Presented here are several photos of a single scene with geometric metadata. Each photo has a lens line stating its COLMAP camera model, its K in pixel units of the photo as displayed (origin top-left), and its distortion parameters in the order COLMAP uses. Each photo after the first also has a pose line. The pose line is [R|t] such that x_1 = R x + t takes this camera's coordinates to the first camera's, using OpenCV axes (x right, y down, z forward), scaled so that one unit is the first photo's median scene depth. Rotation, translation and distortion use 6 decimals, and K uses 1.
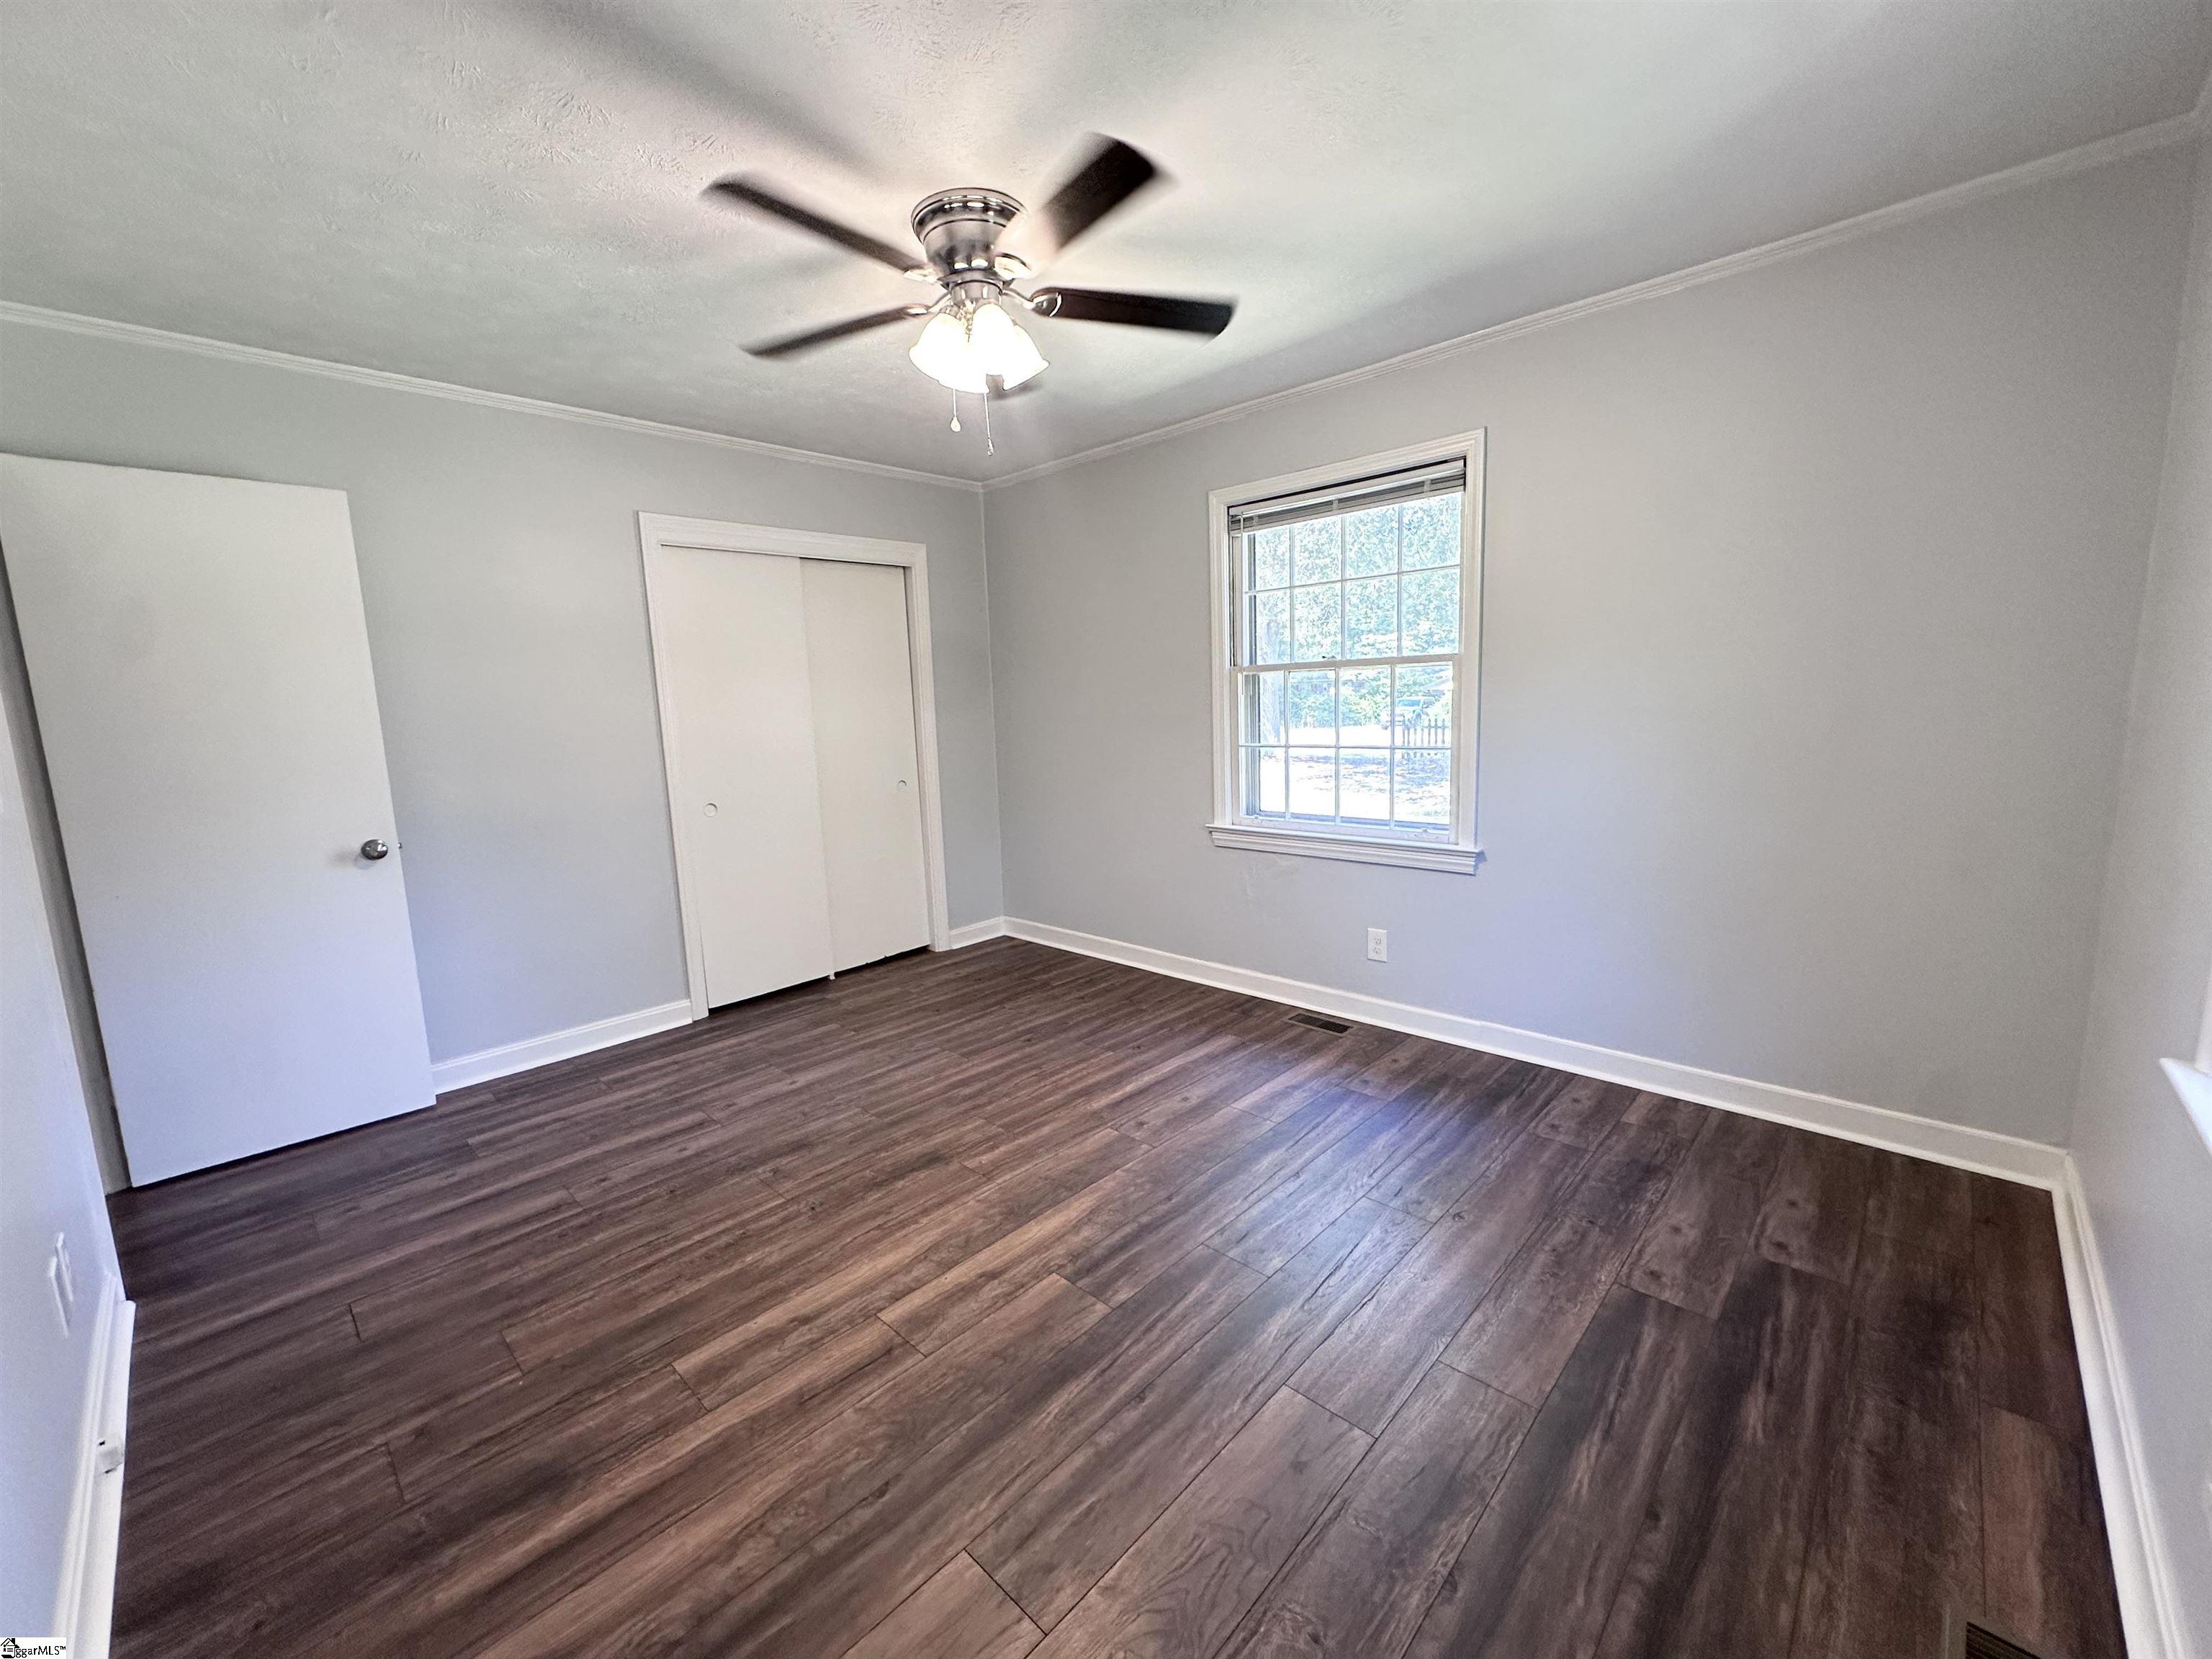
lens RADIAL K [[881.0, 0, 1103.3], [0, 881.0, 824.5], [0, 0, 1]] dist [-0.001641, -0.000181]
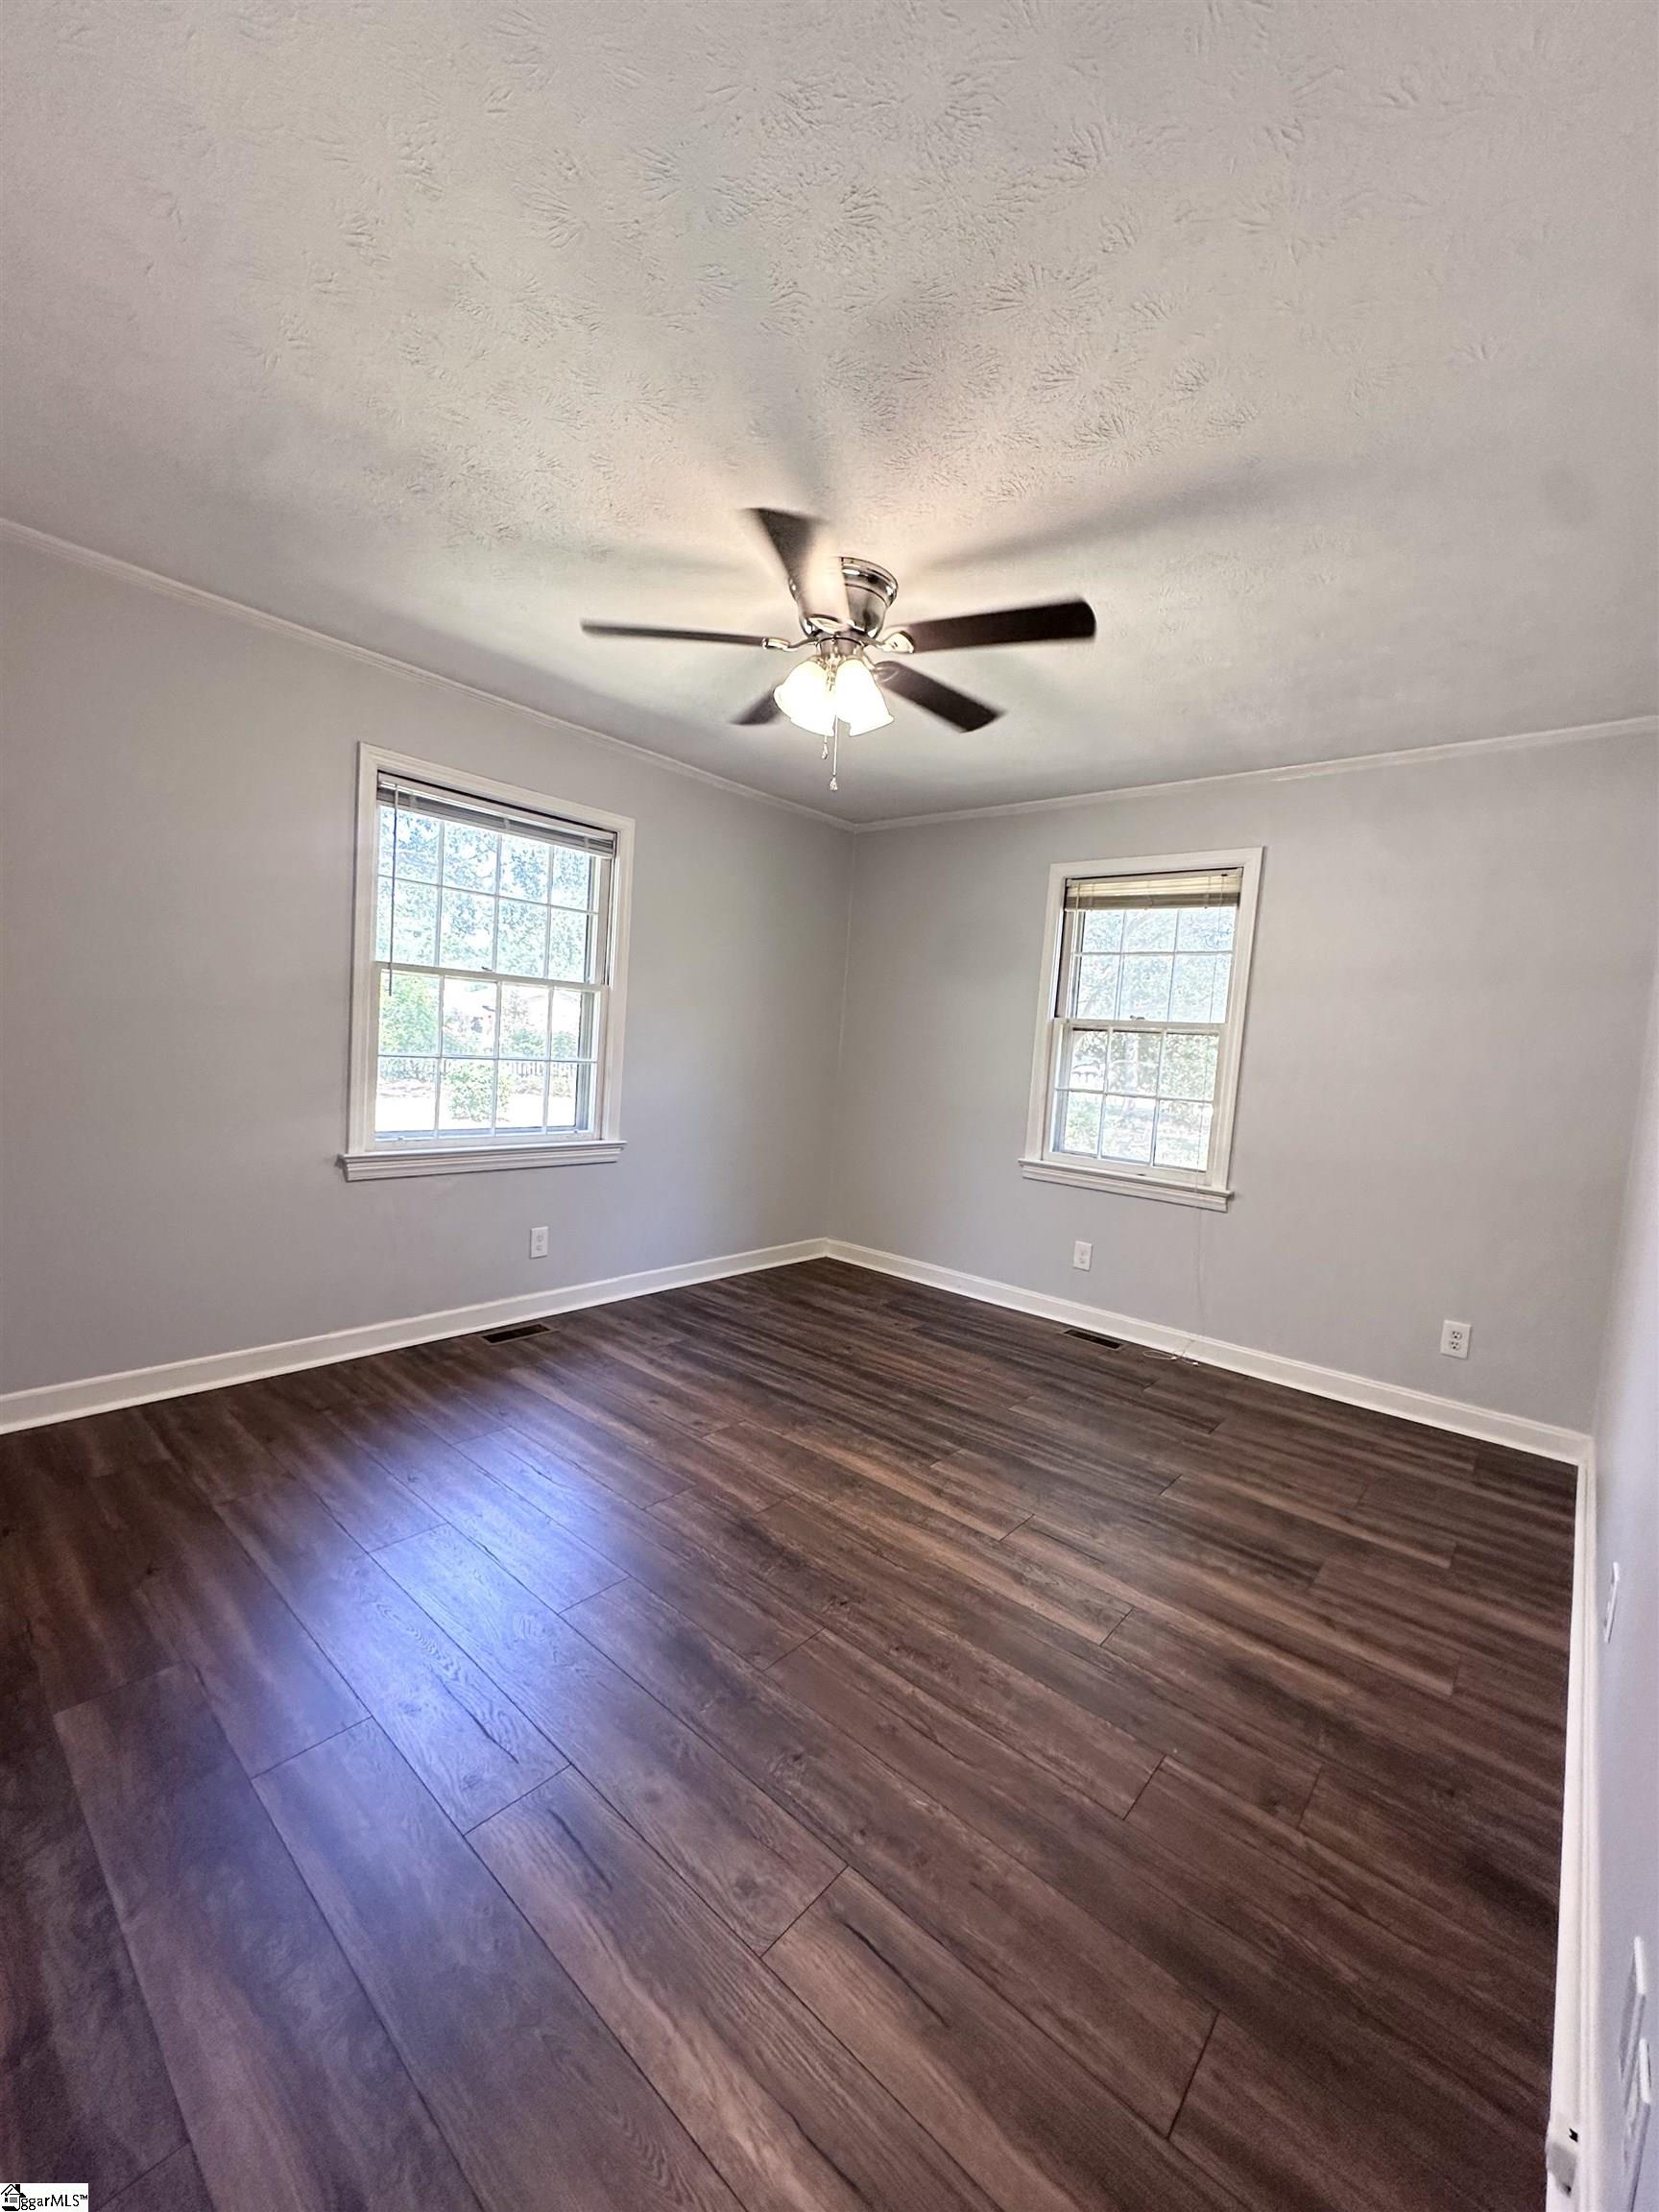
lens RADIAL K [[876.0, 0, 834.4], [0, 876.0, 1103.4], [0, 0, 1]] dist [-0.001059, 0.000054]
pose [[-0.047784, -0.043533, 0.997909, -1.159140], [0.074385, 0.996121, 0.047017, -0.084890], [-0.996084, 0.076476, -0.044360, 1.016920]]
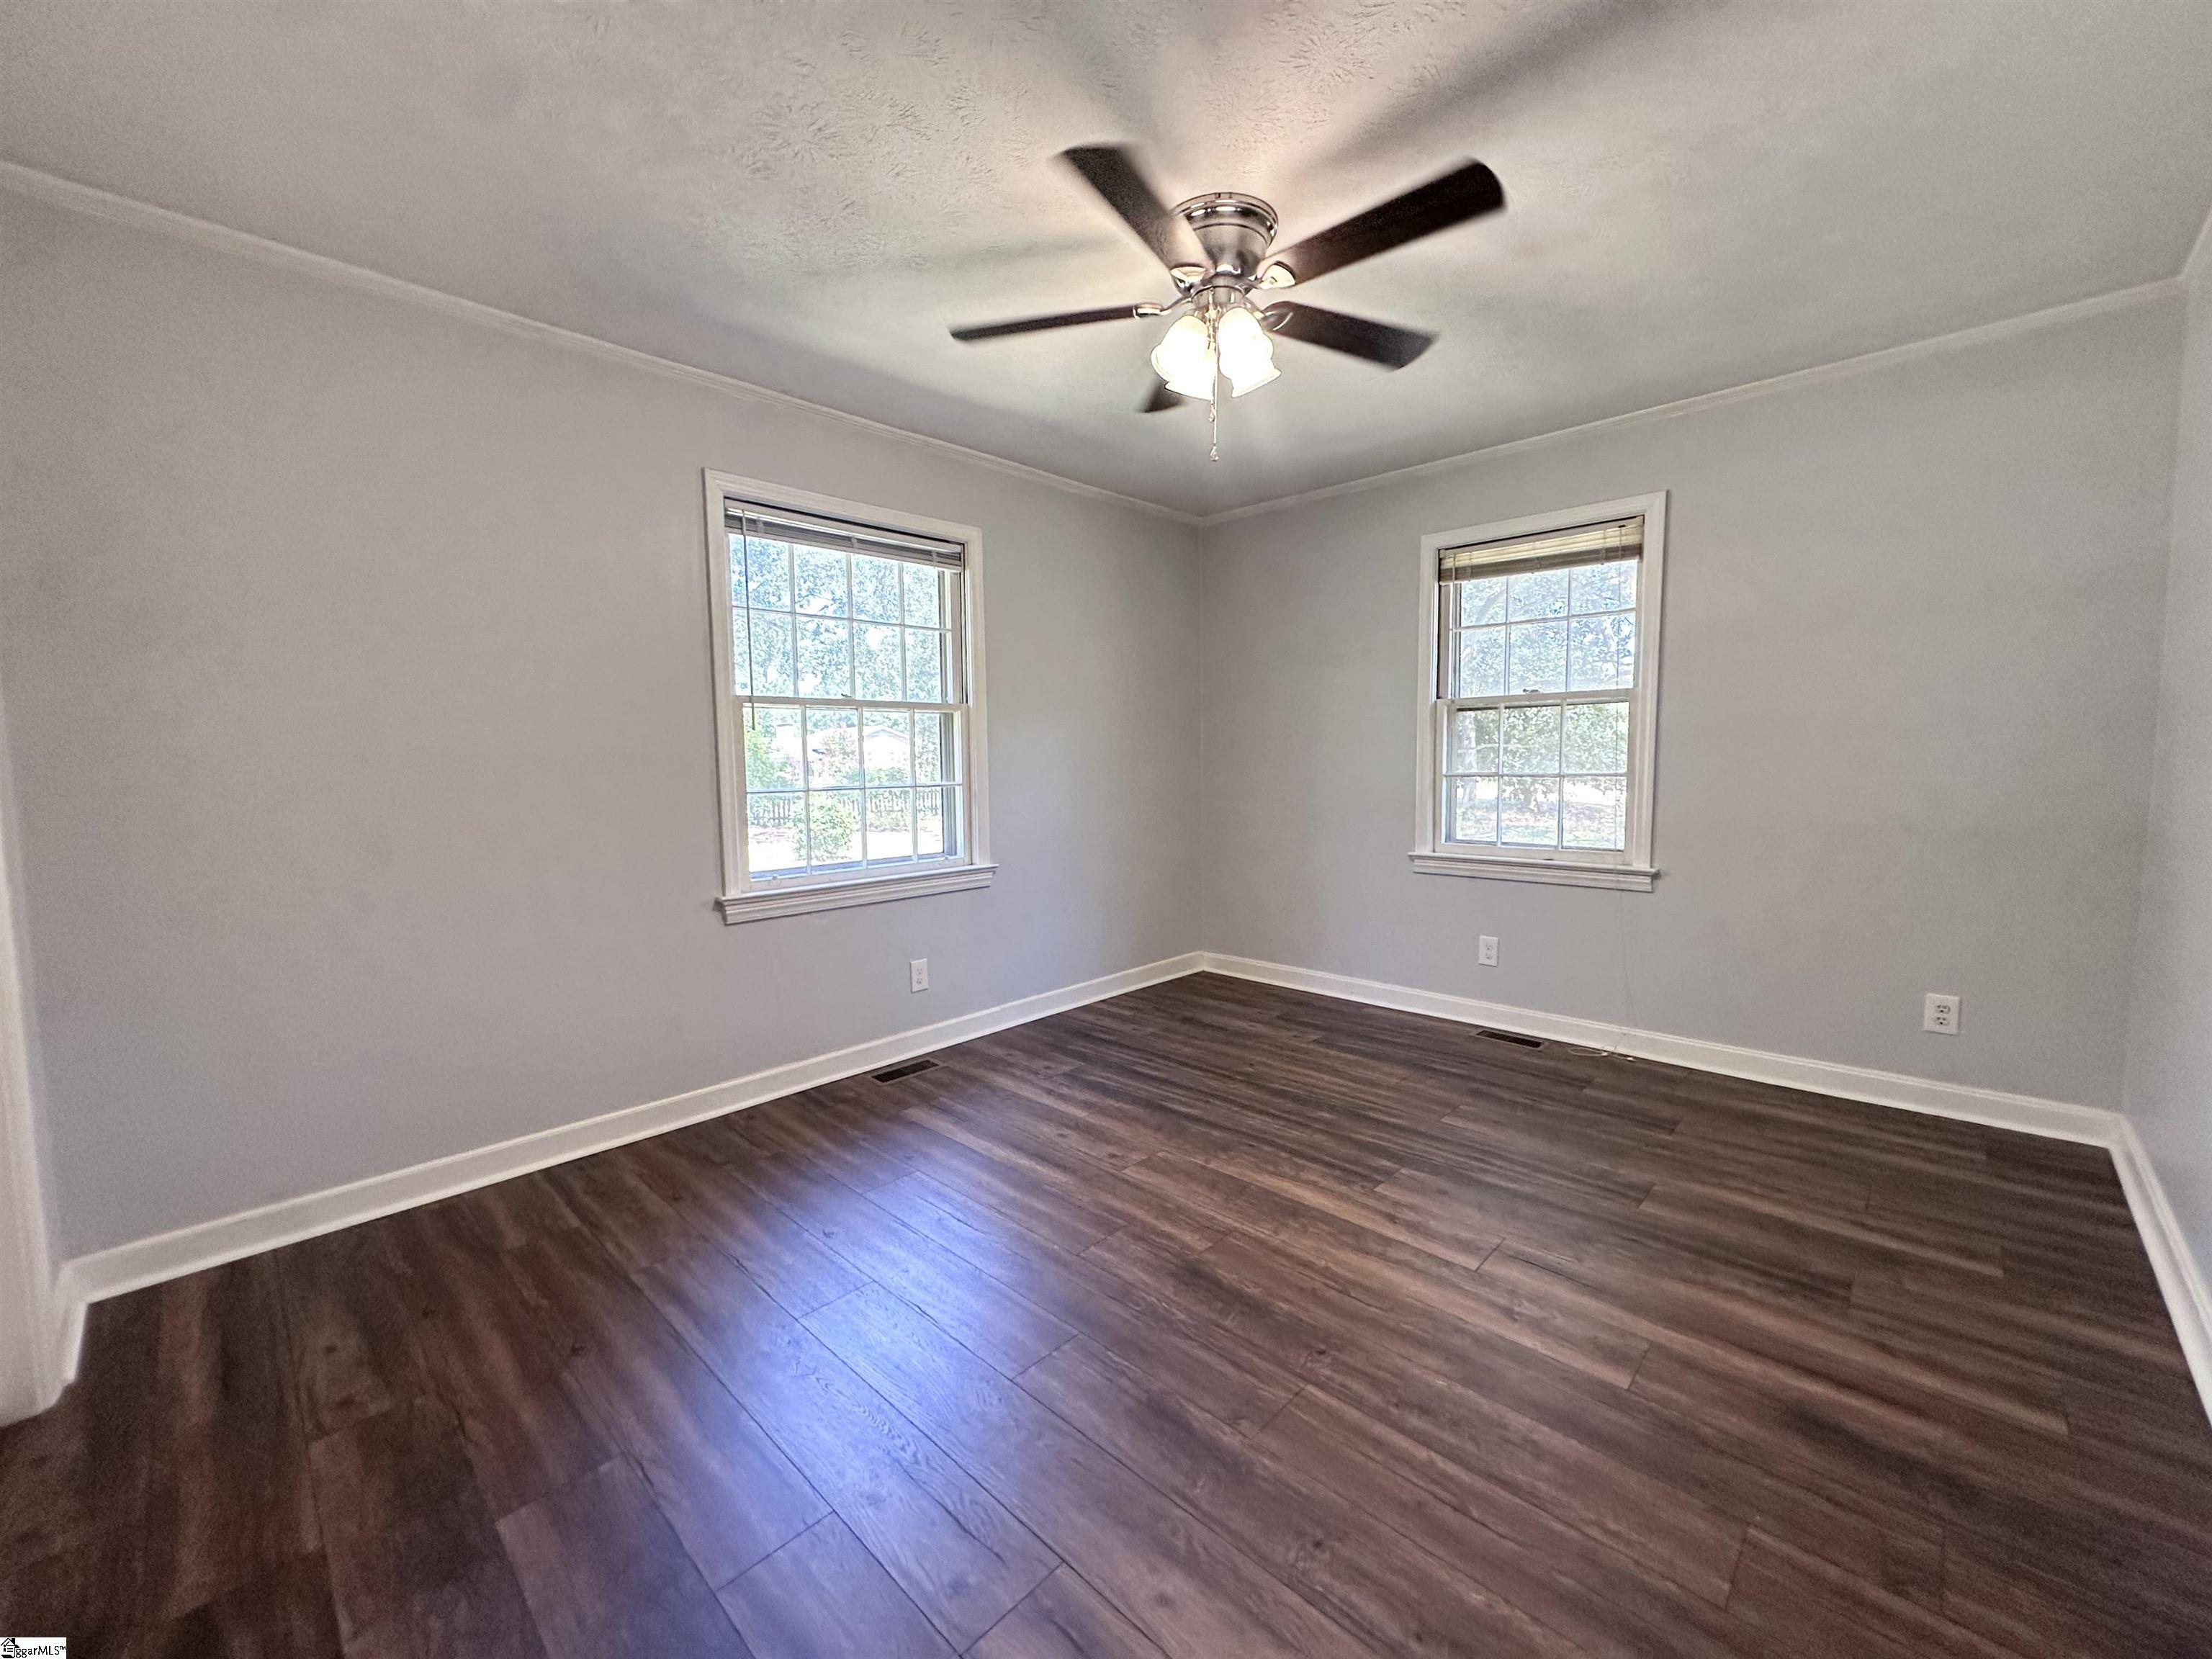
lens RADIAL K [[876.0, 0, 1110.9], [0, 876.0, 824.2], [0, 0, 1]] dist [-0.001059, 0.000054]
pose [[0.007790, -0.045796, 0.998920, -1.071738], [0.154099, 0.987073, 0.044051, -0.075389], [-0.988025, 0.153590, 0.014746, 1.106485]]
